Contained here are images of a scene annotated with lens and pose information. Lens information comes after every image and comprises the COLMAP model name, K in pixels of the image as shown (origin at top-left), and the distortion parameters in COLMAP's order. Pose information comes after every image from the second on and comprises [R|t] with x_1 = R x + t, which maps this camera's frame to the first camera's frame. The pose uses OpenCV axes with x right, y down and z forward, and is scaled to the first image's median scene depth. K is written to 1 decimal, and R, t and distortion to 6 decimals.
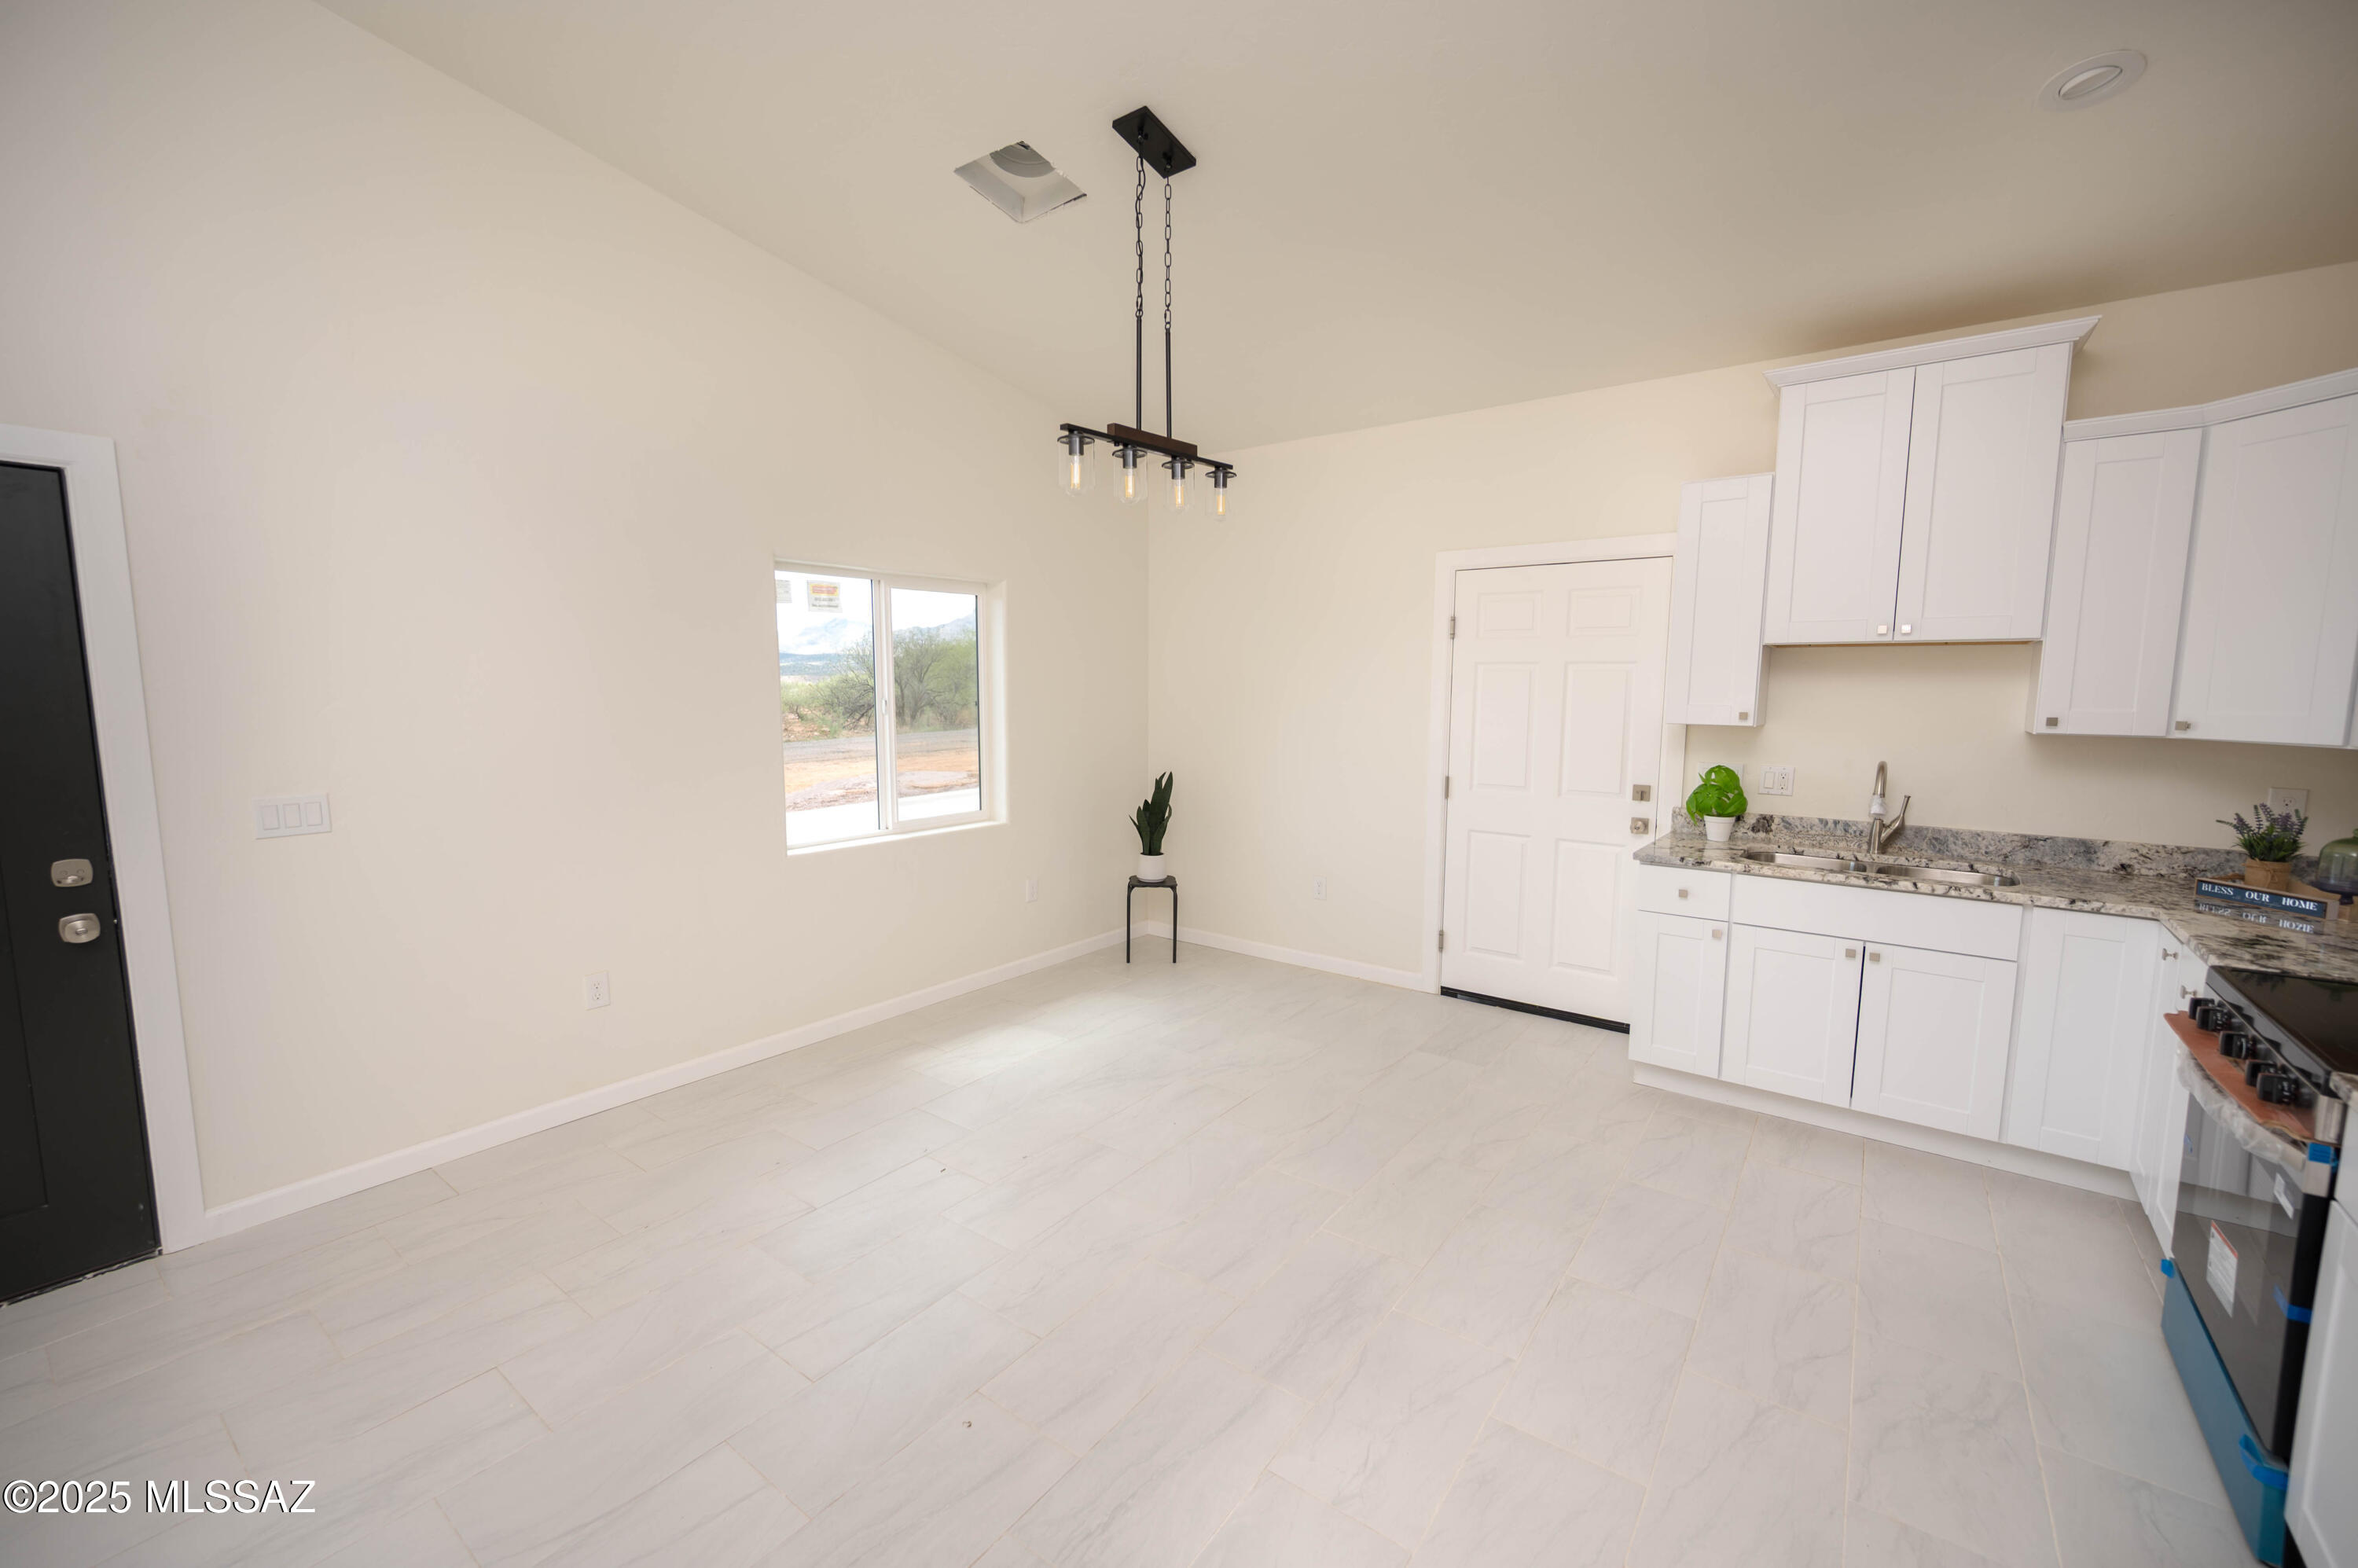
lens RADIAL K [[945.3, 0, 1162.3], [0, 945.3, 782.4], [0, 0, 1]] dist [0.001092, 0.000565]
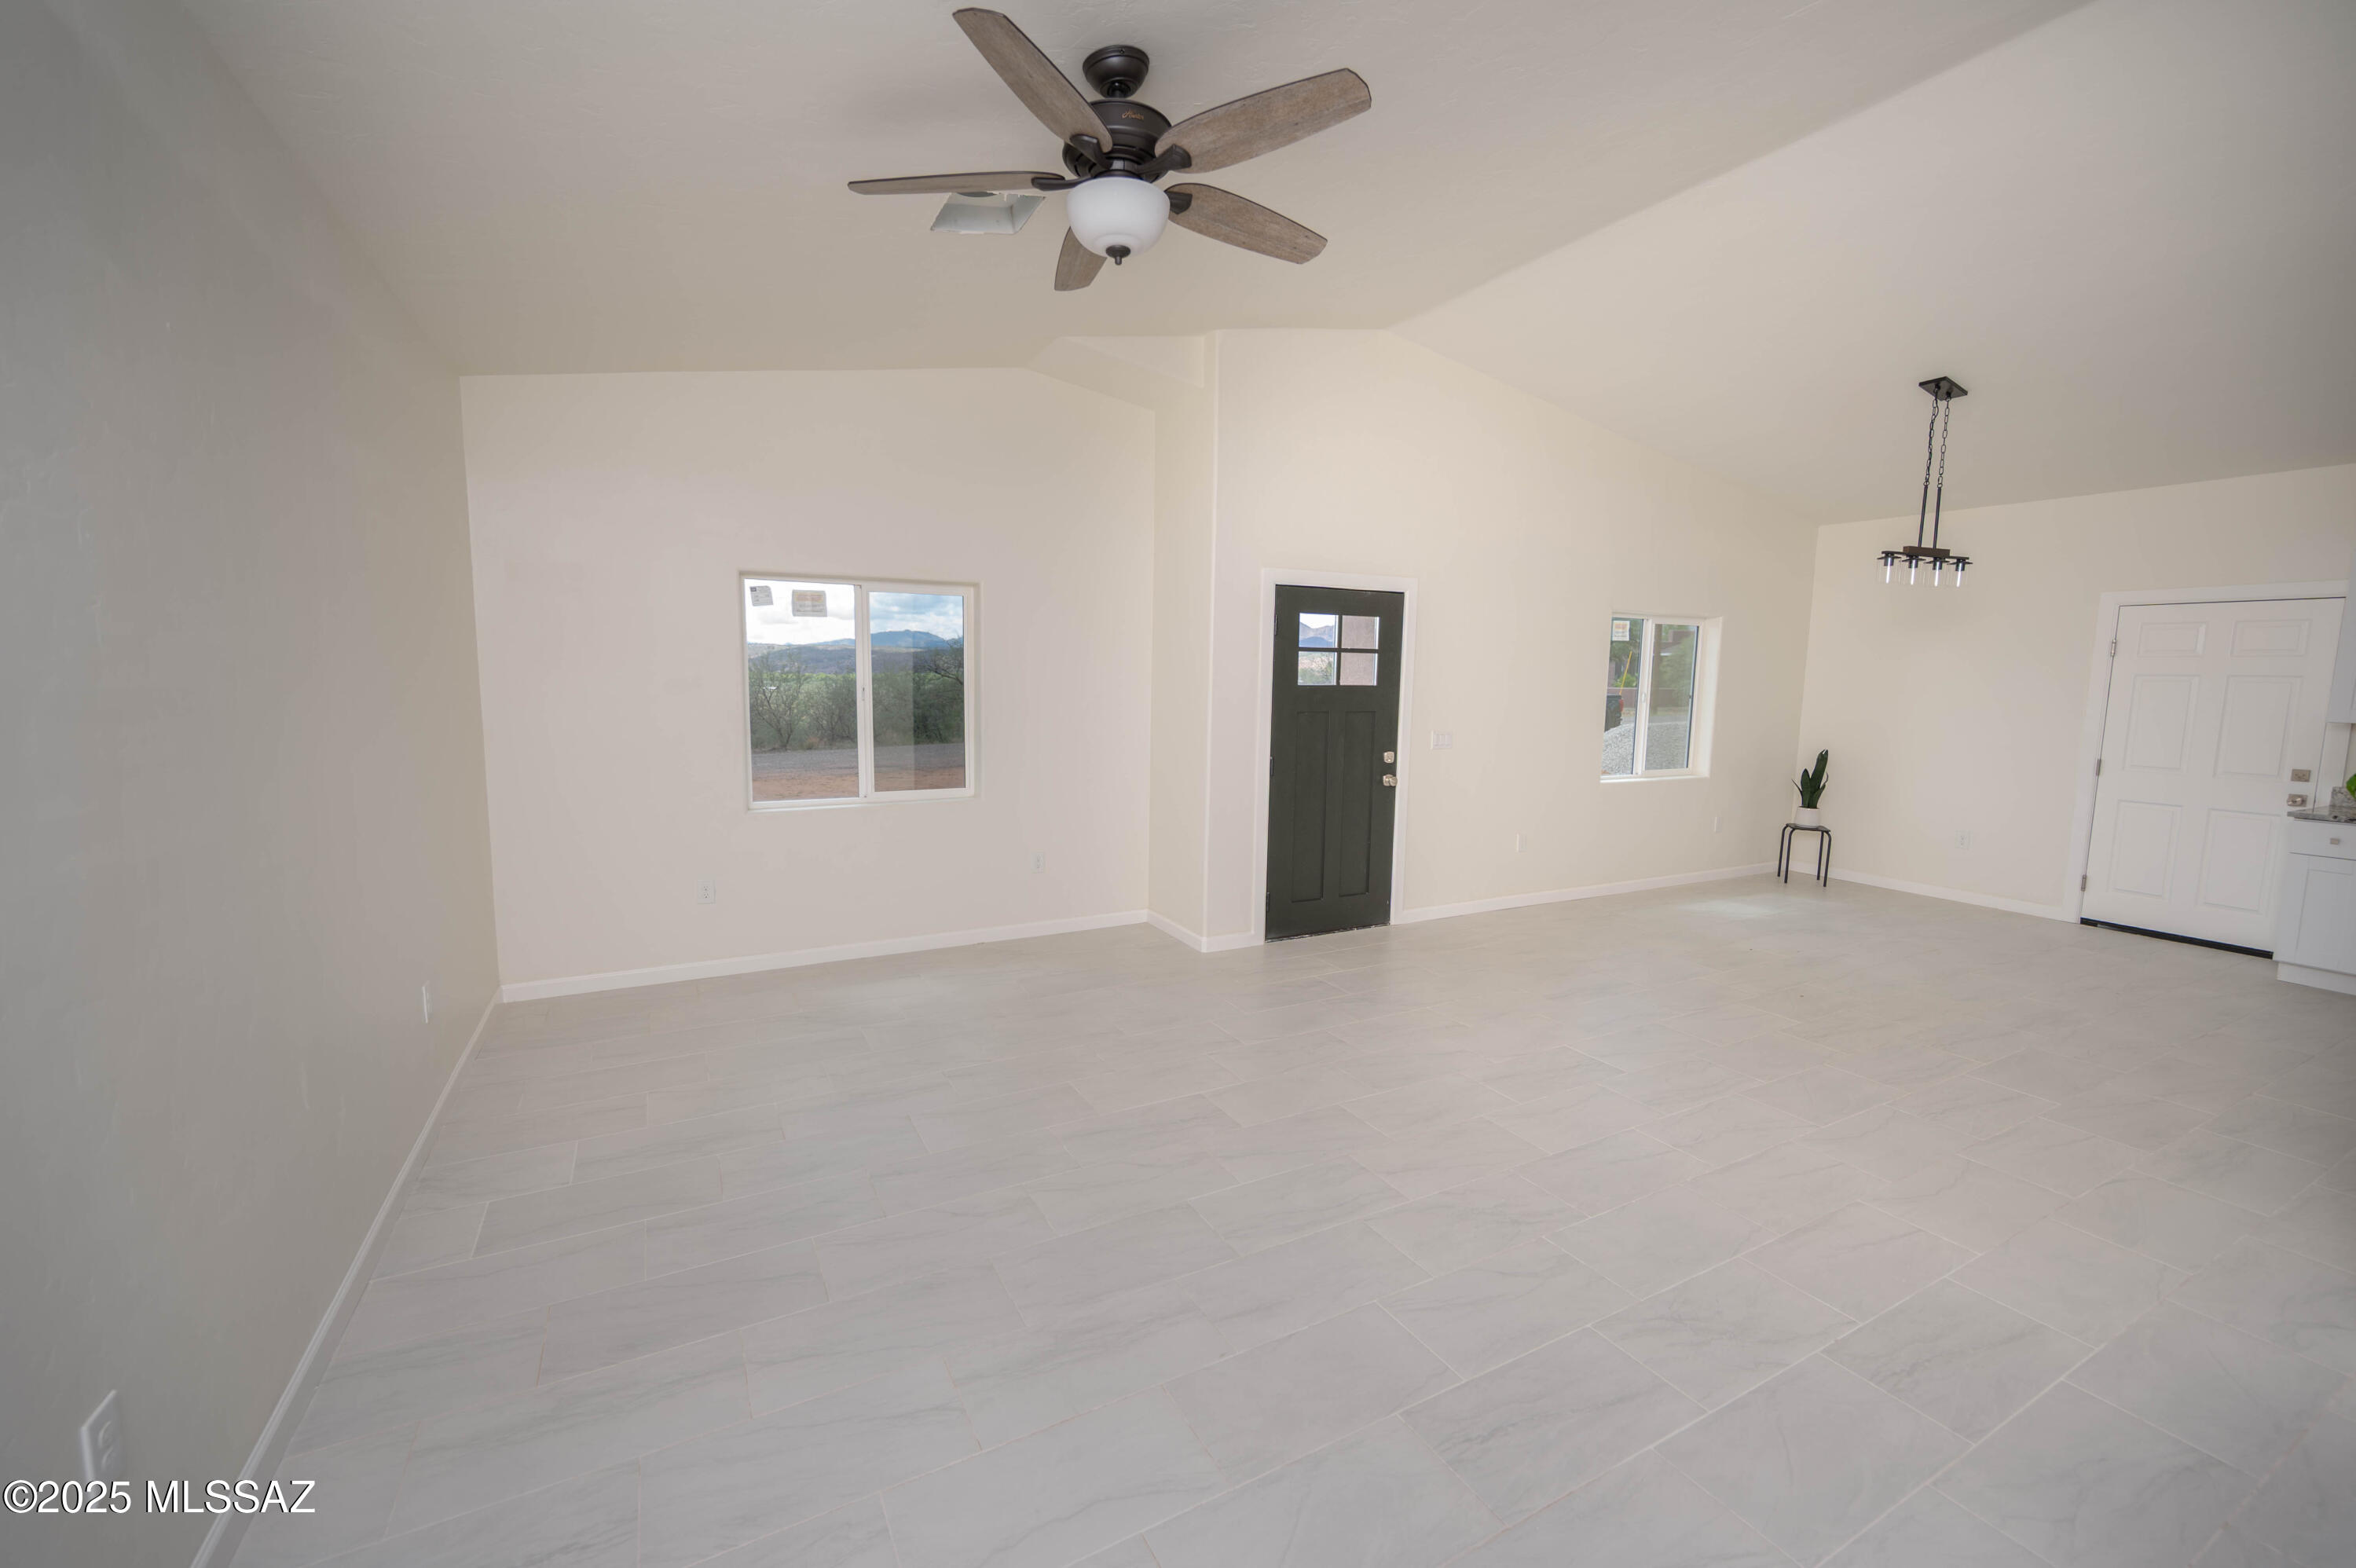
lens RADIAL K [[944.5, 0, 1166.8], [0, 944.5, 777.0], [0, 0, 1]] dist [0.001092, 0.000565]
pose [[0.912054, 0.056544, -0.406154, -0.403785], [-0.057513, 0.998296, 0.009831, 0.091612], [0.406018, 0.014393, 0.913752, -0.858447]]
